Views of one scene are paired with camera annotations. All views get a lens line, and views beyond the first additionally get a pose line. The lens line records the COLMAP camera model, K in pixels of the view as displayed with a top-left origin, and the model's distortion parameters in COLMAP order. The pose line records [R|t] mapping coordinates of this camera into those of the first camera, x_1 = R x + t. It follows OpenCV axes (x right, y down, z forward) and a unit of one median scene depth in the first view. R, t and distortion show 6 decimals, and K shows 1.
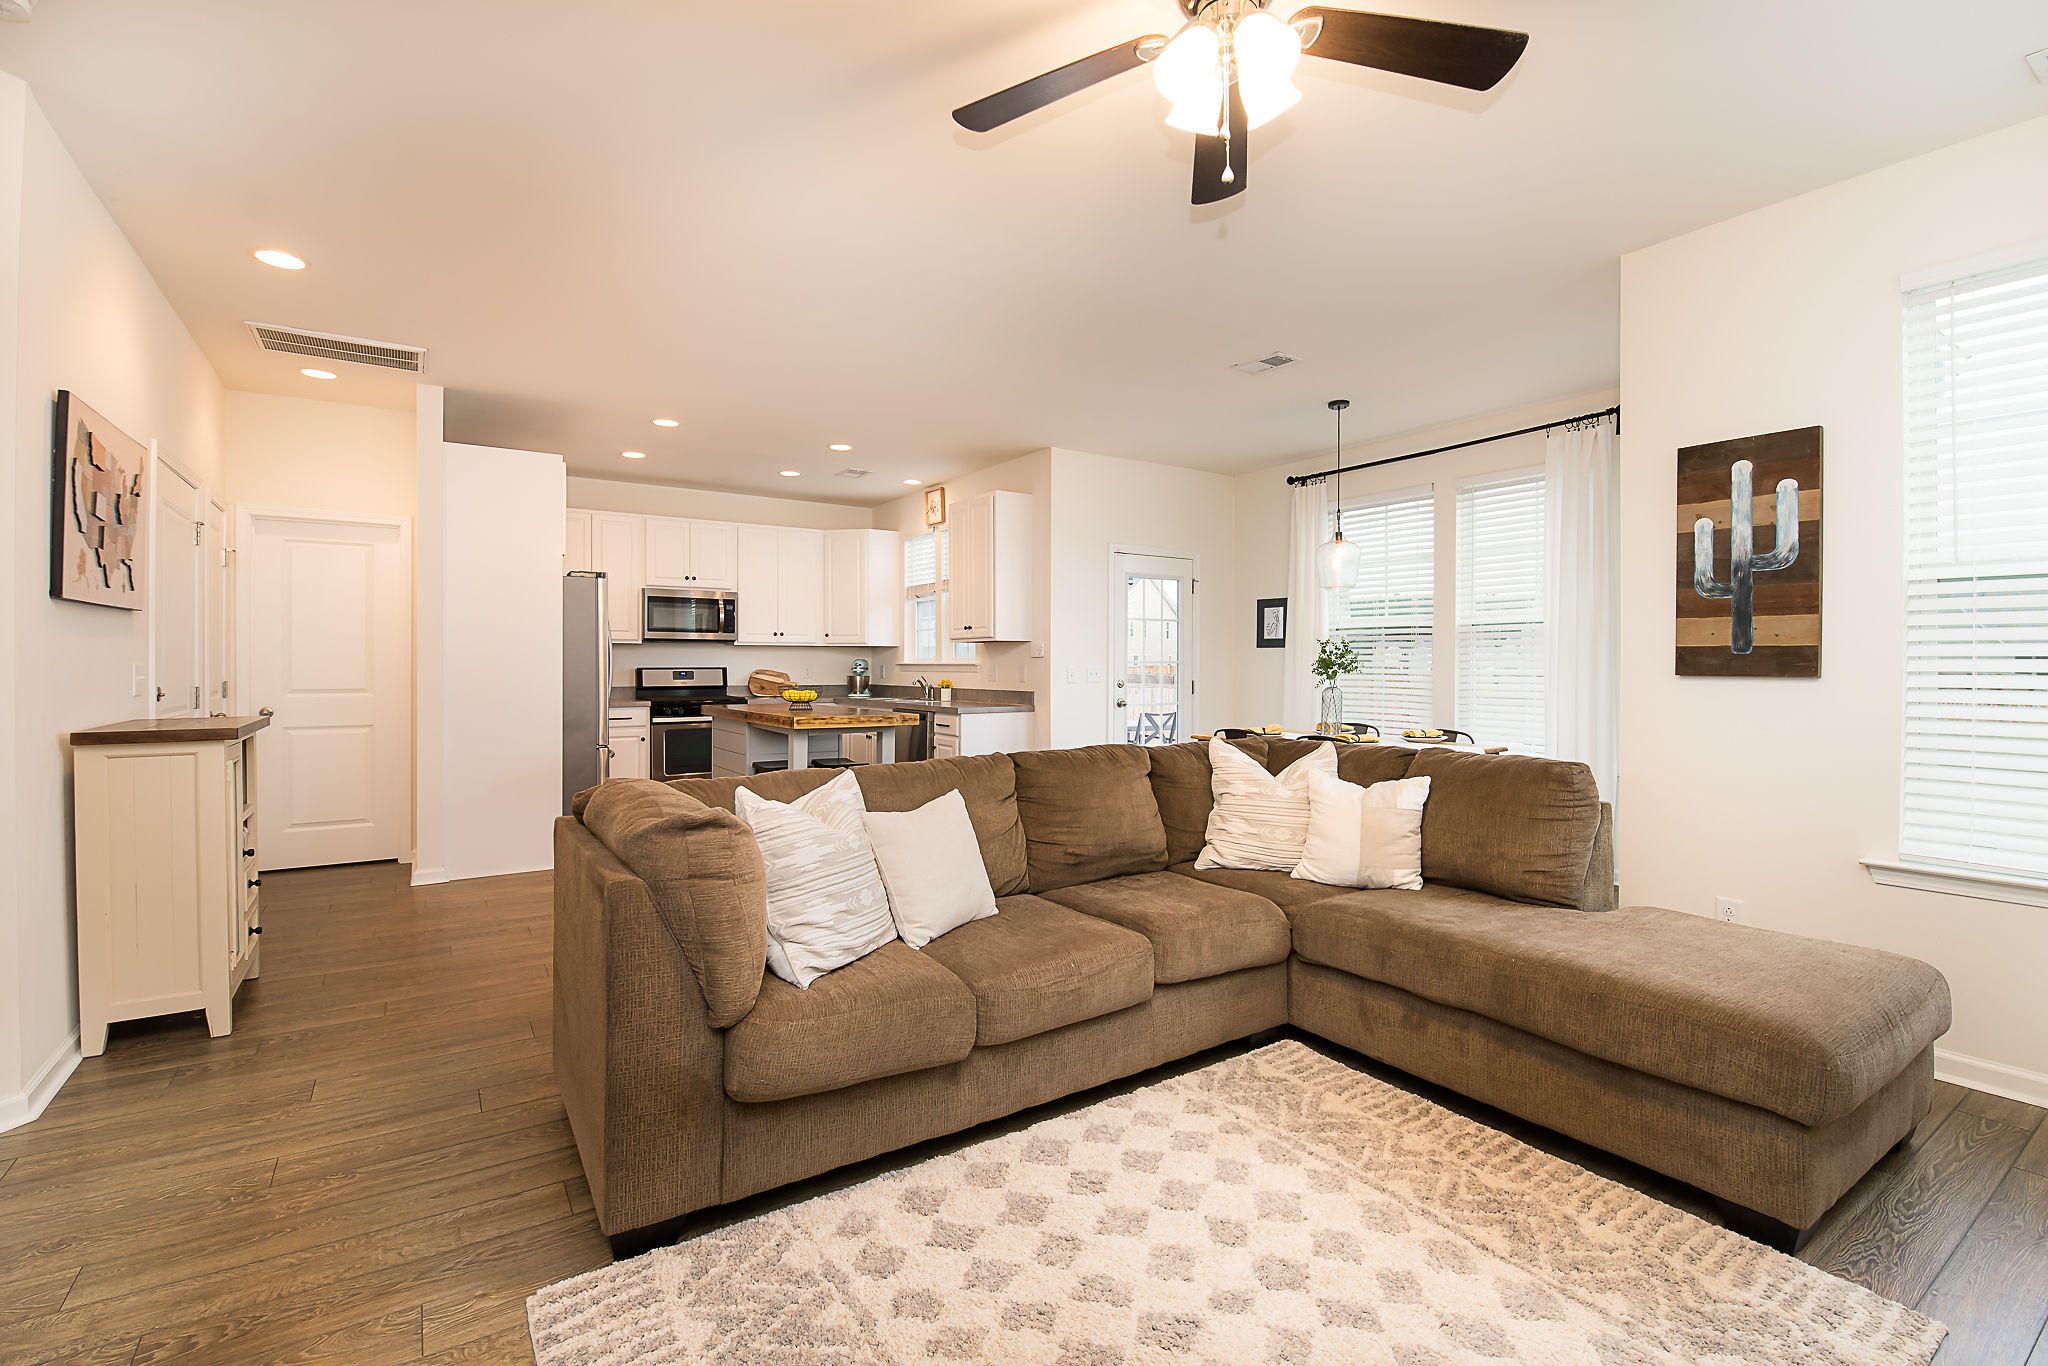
lens RADIAL K [[887.9, 0, 1039.2], [0, 887.9, 668.1], [0, 0, 1]] dist [-0.012649, -0.000501]
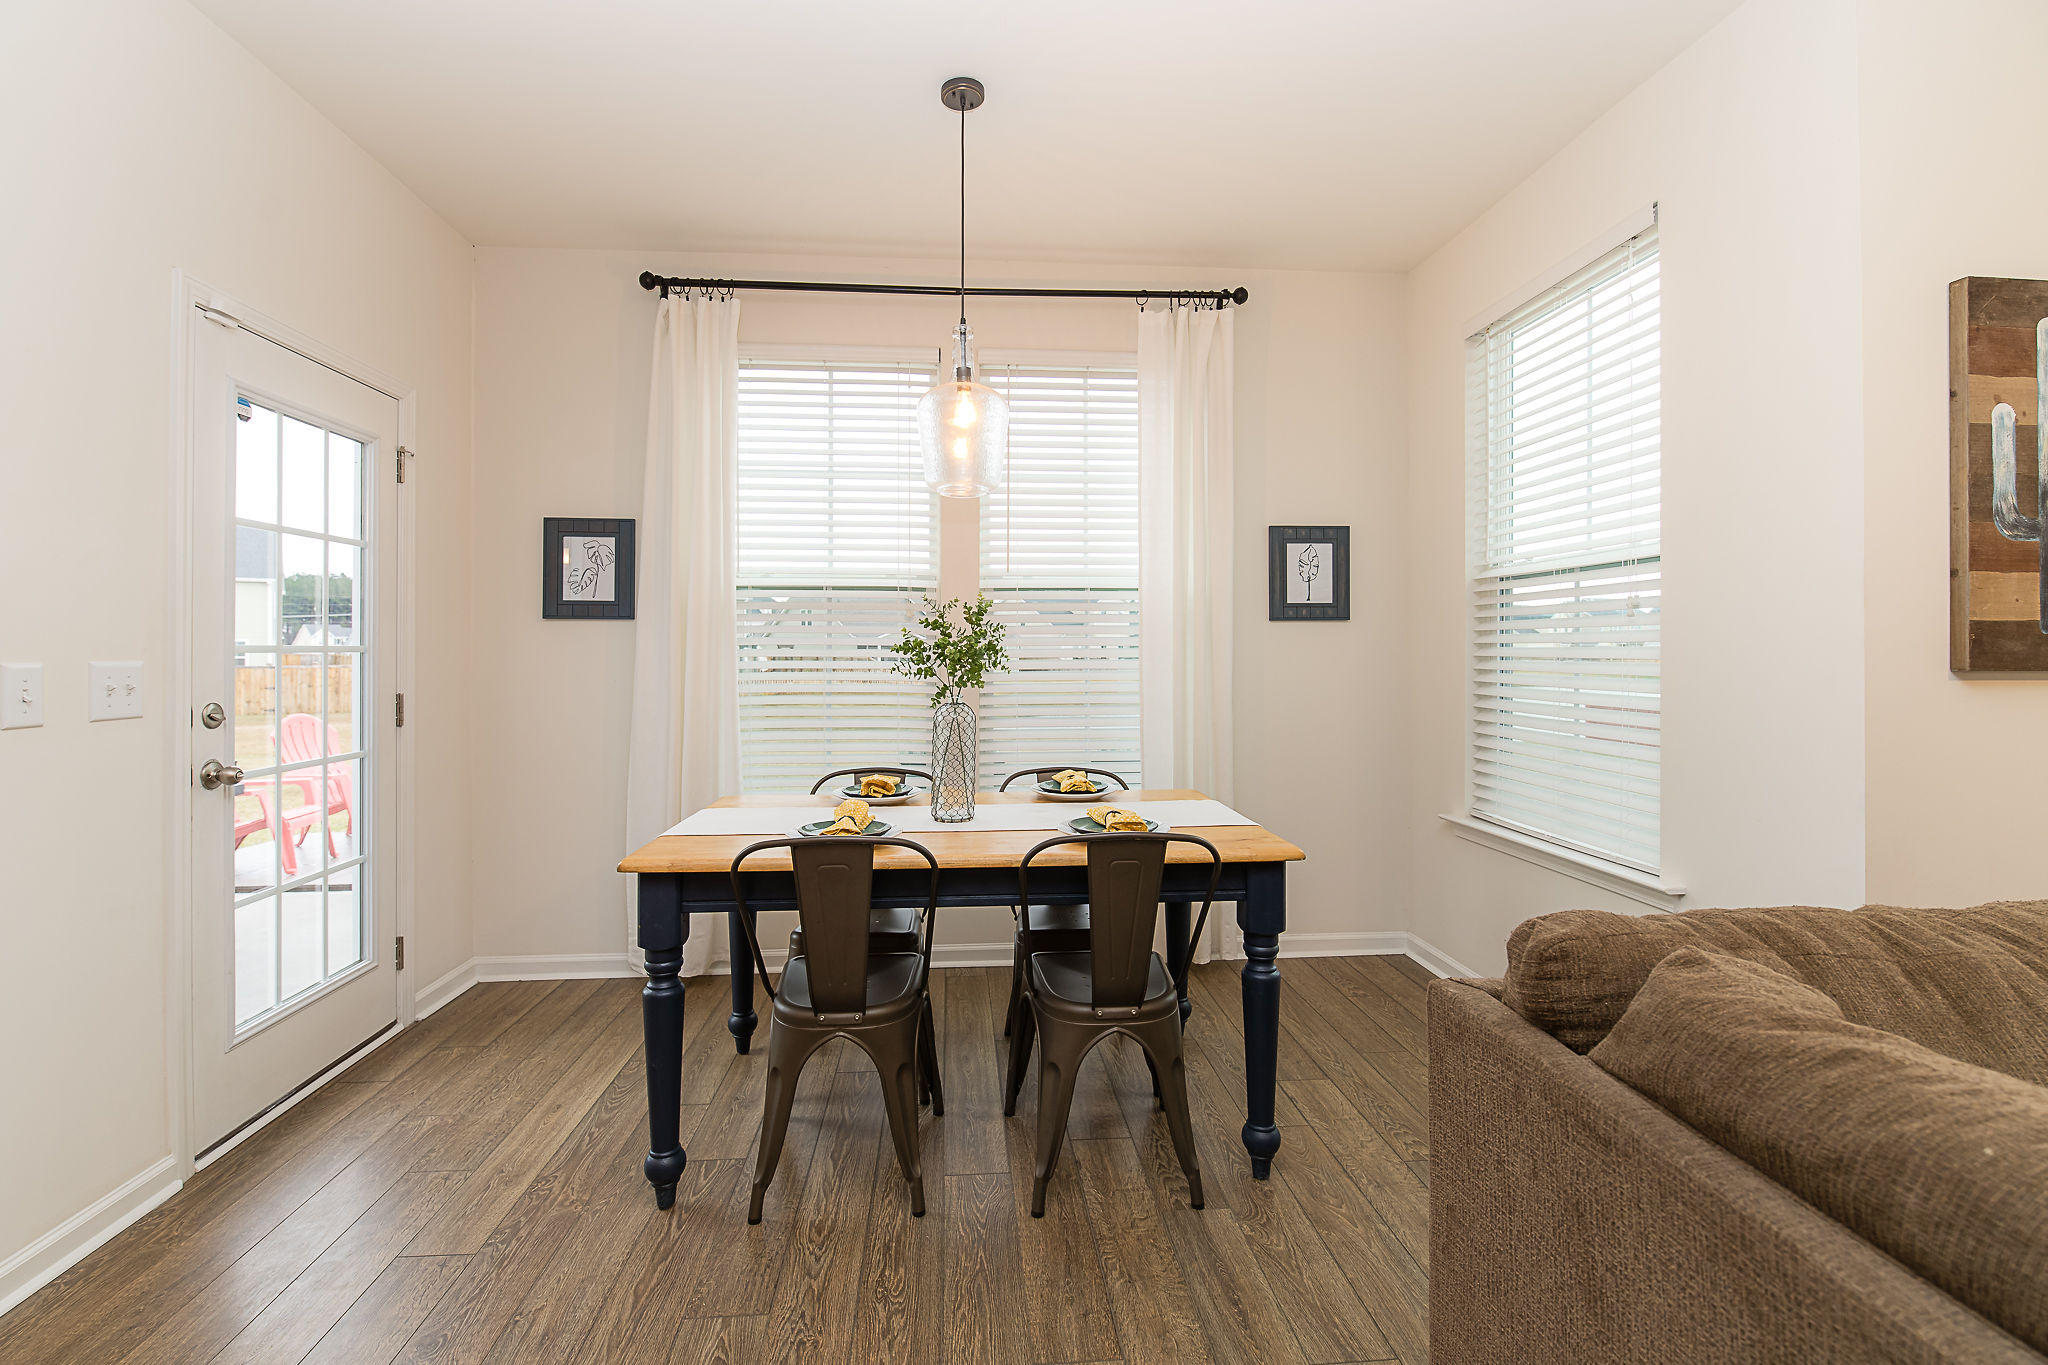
lens RADIAL K [[895.9, 0, 1015.1], [0, 895.9, 646.0], [0, 0, 1]] dist [-0.013814, 0.000062]
pose [[0.507260, 0.002670, 0.861789, -0.082369], [0.006317, 0.999957, -0.006817, -0.008276], [-0.861770, 0.008902, 0.507221, 1.249358]]
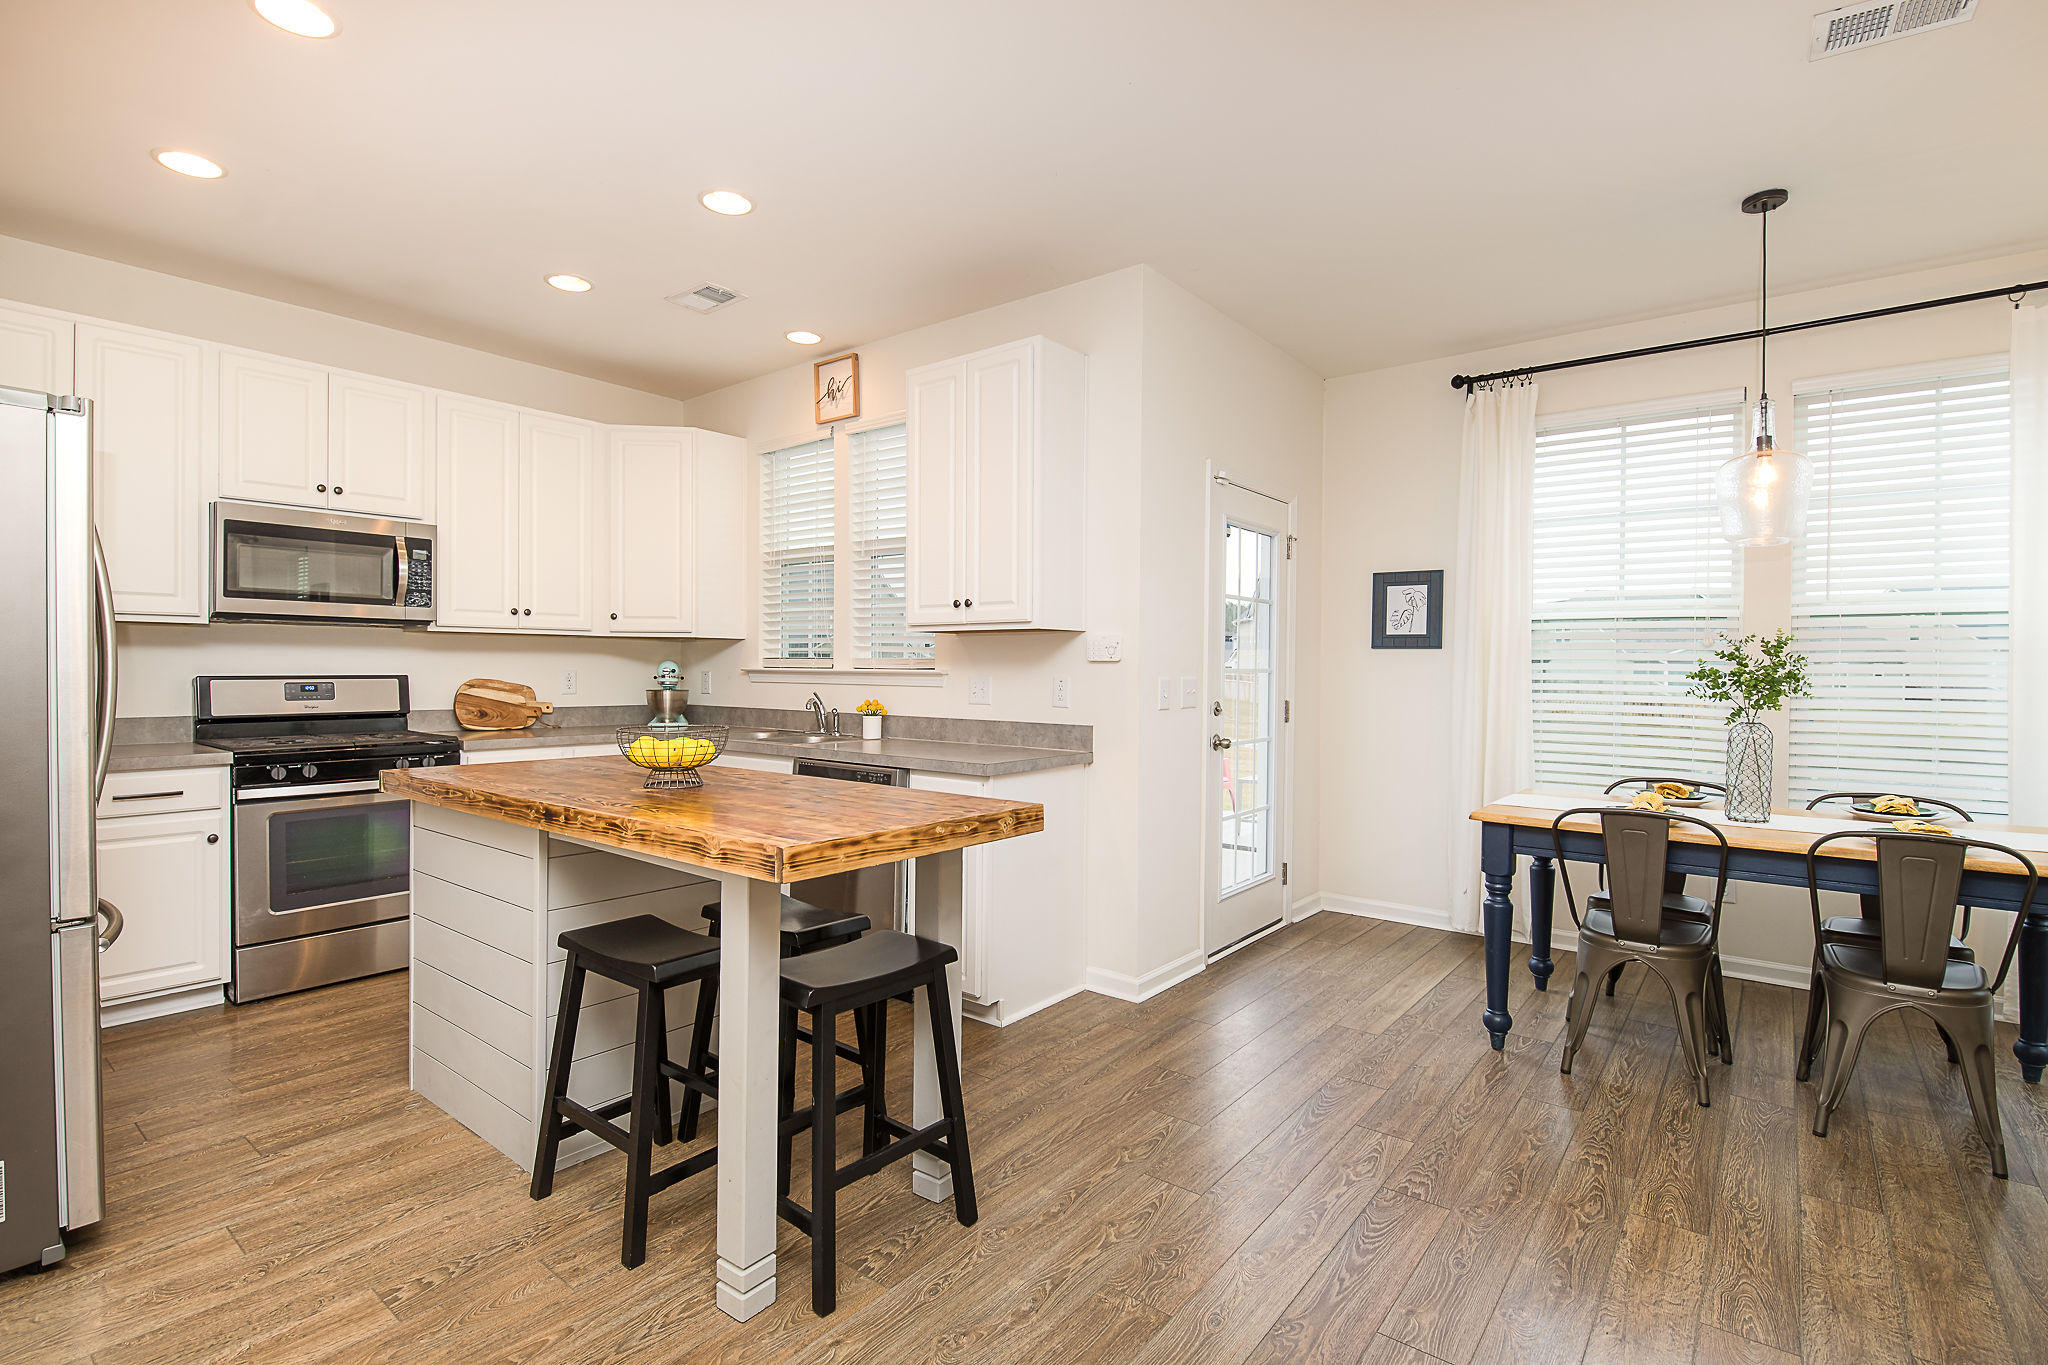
lens RADIAL K [[949.1, 0, 1013.9], [0, 949.1, 674.4], [0, 0, 1]] dist [0.003482, -0.011453]
pose [[0.959186, 0.004493, 0.282739, -0.440624], [-0.005856, 0.999975, 0.003978, -0.013304], [-0.282714, -0.005471, 0.959189, 0.969924]]
